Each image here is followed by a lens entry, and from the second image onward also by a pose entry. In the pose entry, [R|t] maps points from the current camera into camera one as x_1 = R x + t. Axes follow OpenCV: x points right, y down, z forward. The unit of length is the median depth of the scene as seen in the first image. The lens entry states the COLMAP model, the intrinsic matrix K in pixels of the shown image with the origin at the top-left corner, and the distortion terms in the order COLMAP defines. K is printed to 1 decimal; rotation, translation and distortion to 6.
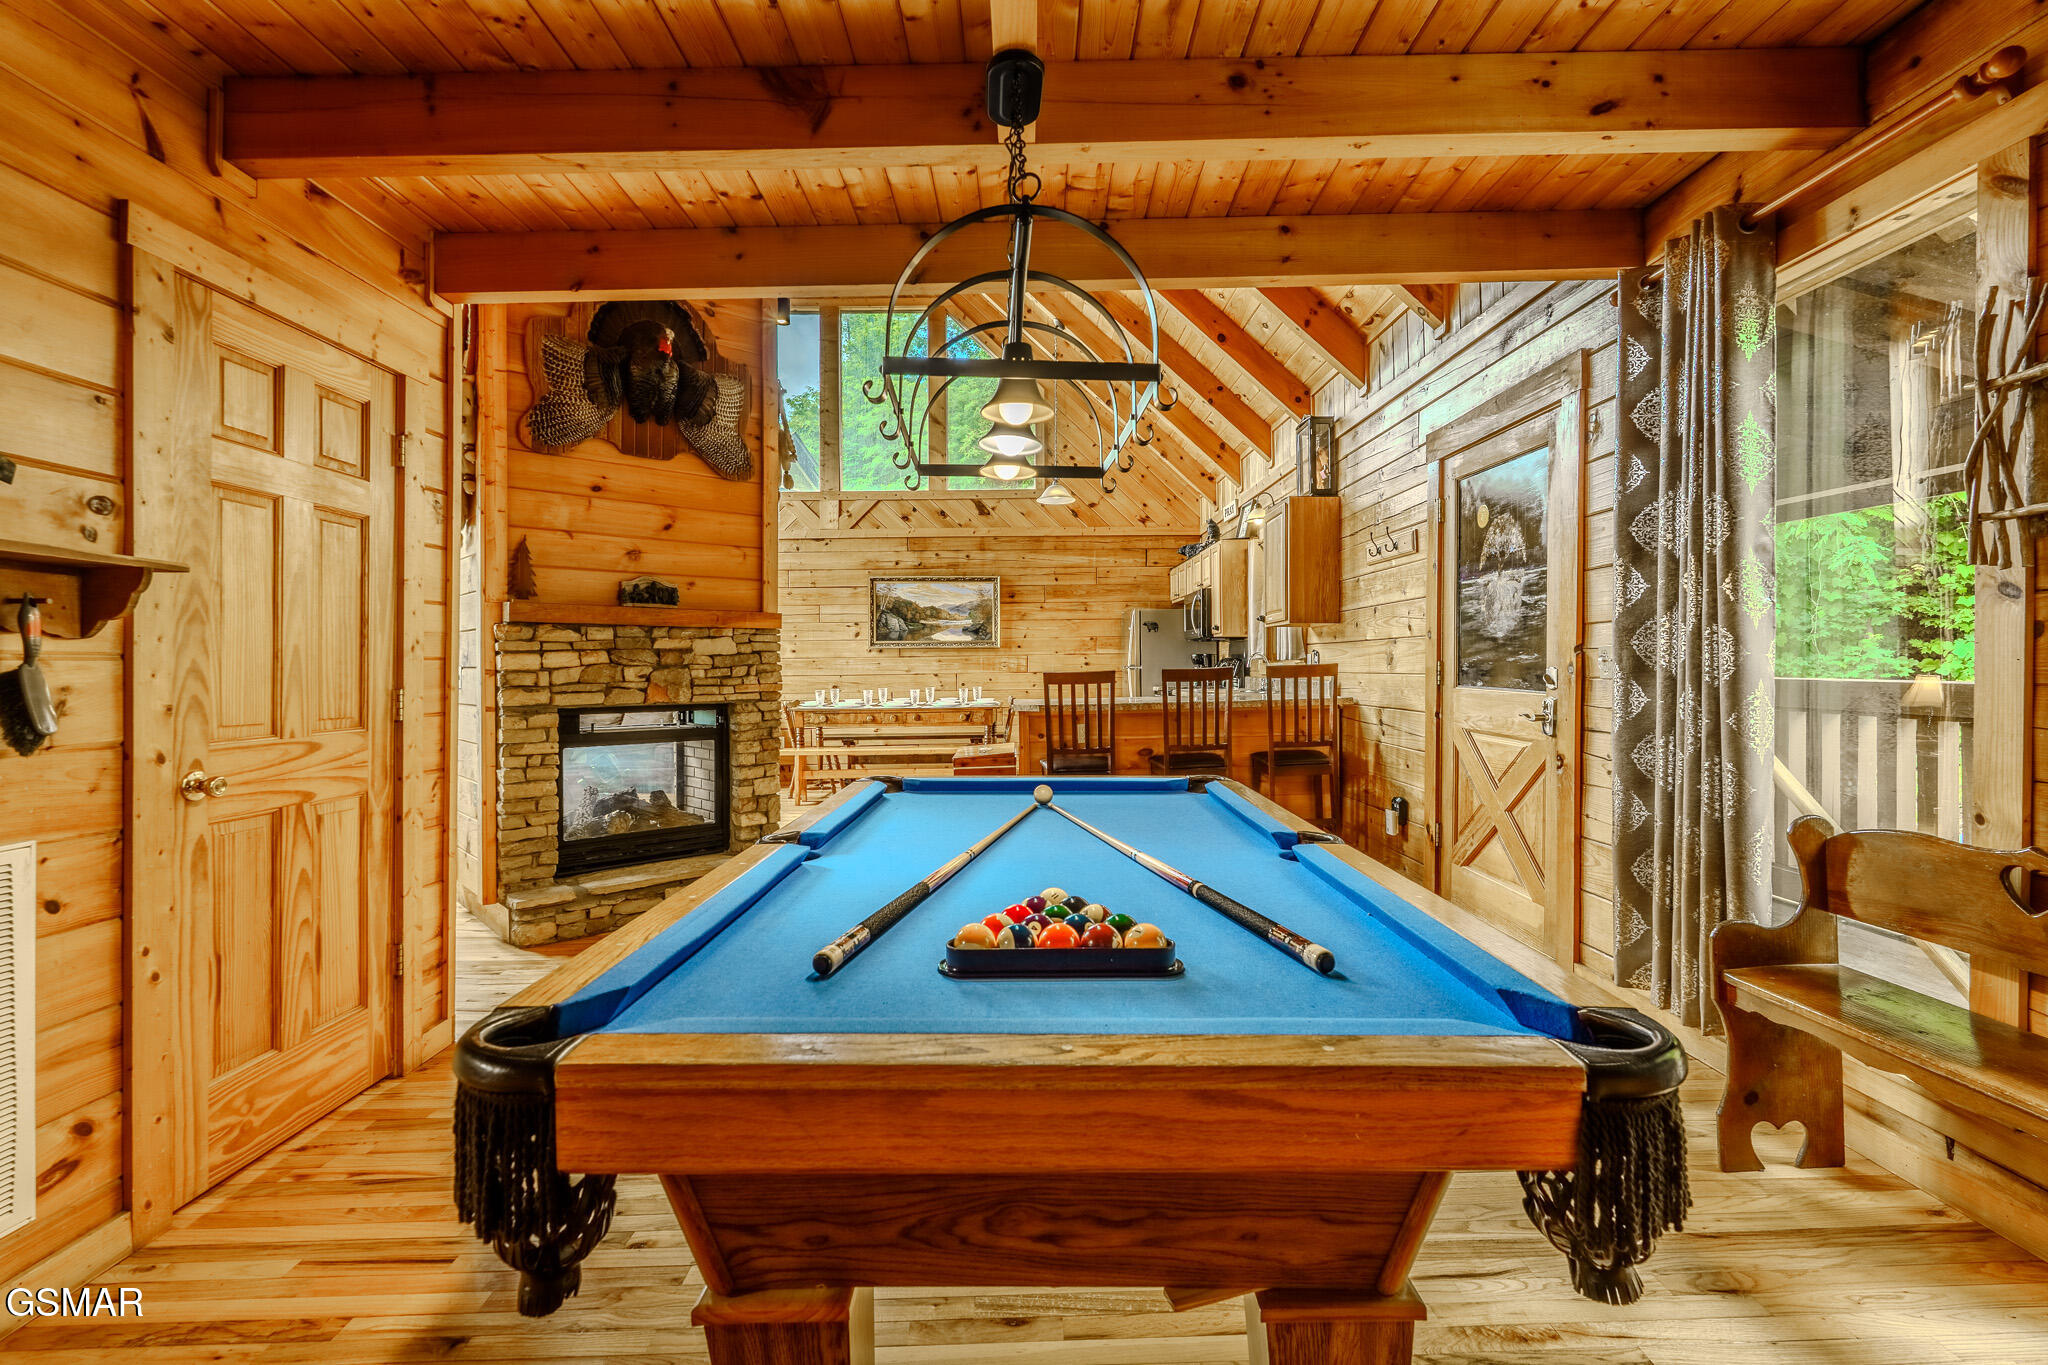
lens RADIAL K [[904.0, 0, 1057.1], [0, 904.0, 666.9], [0, 0, 1]] dist [-0.002735, -0.000654]
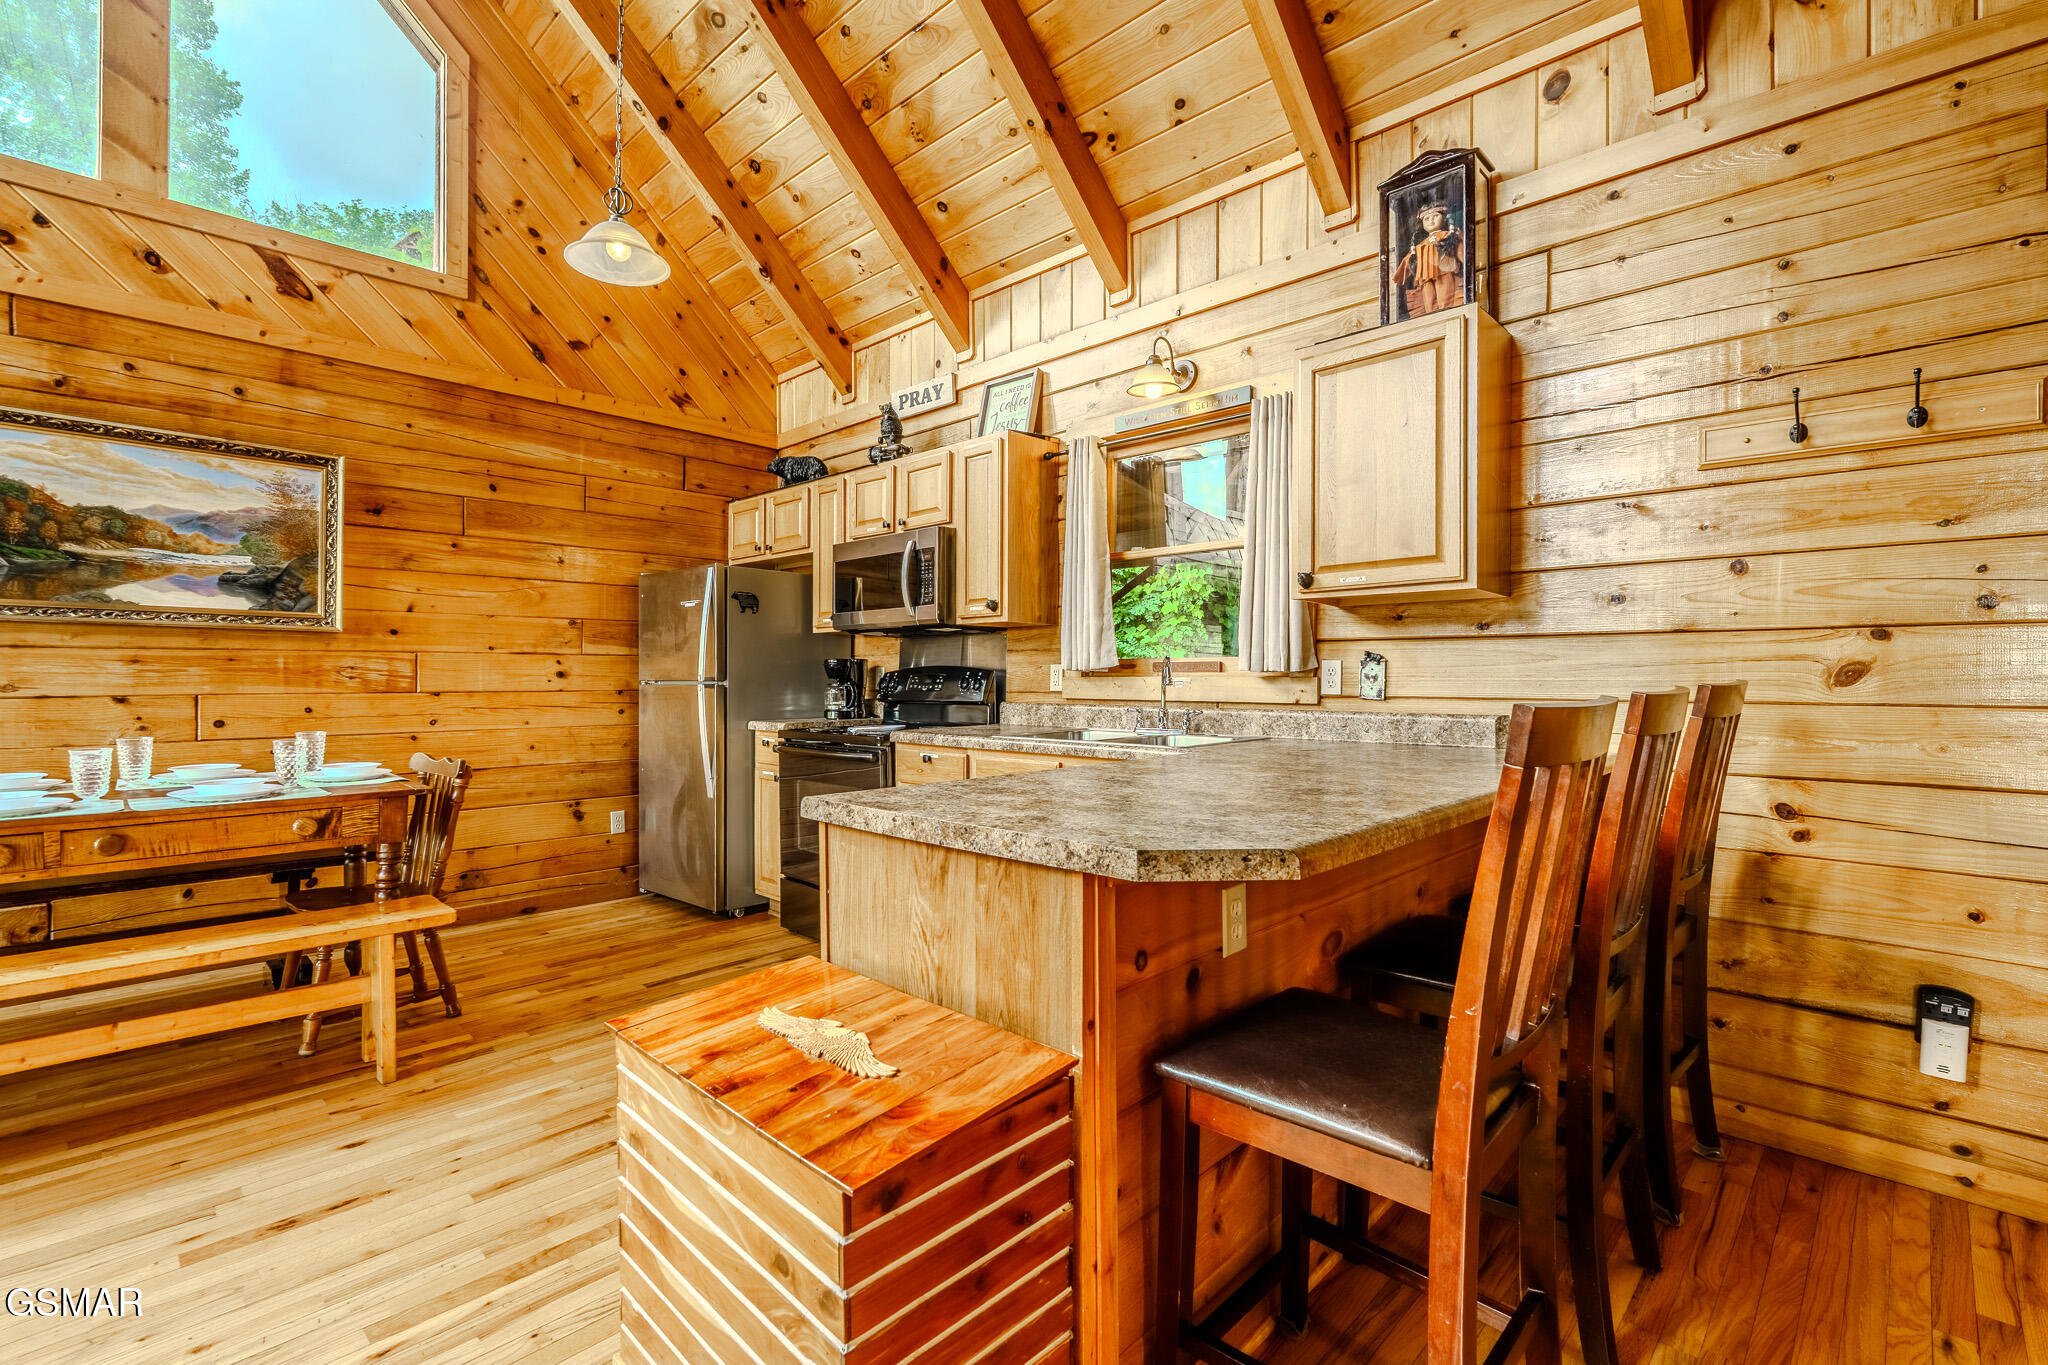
lens RADIAL K [[904.0, 0, 1017.3], [0, 904.0, 678.7], [0, 0, 1]] dist [-0.002735, -0.000654]
pose [[0.728382, 0.009729, 0.685102, -0.232737], [-0.011393, 0.999933, -0.002086, -0.005411], [-0.685077, -0.006286, 0.728444, 0.958747]]
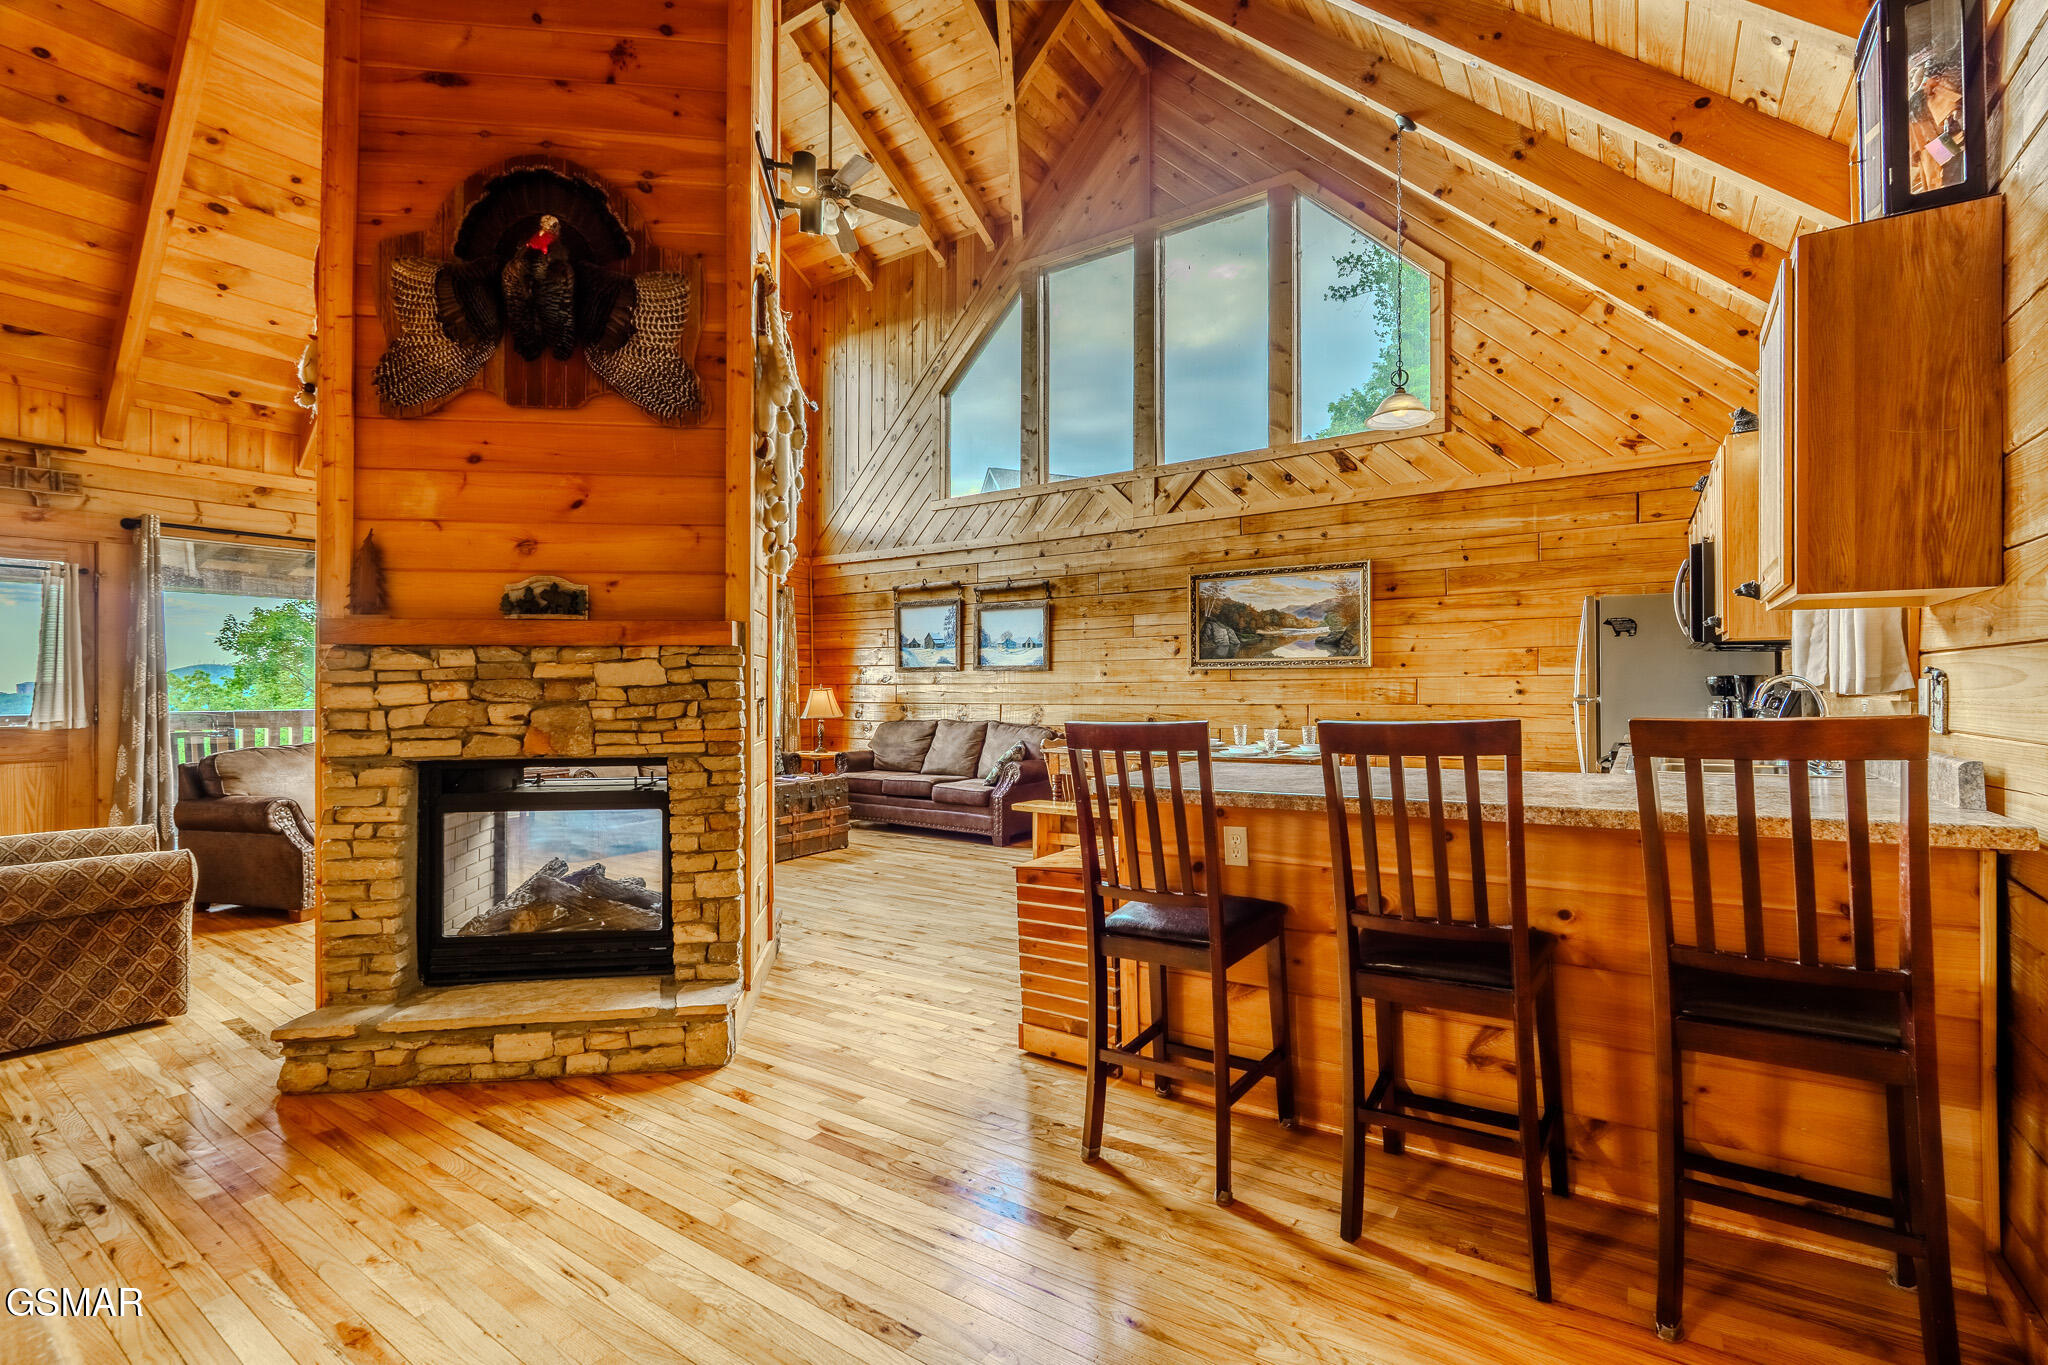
lens RADIAL K [[904.0, 0, 1034.7], [0, 904.0, 684.0], [0, 0, 1]] dist [-0.002735, -0.000654]
pose [[0.805123, -0.000184, -0.593108, 0.256982], [-0.001131, 0.999998, -0.001844, -0.013645], [0.593107, 0.002156, 0.805121, 0.612937]]
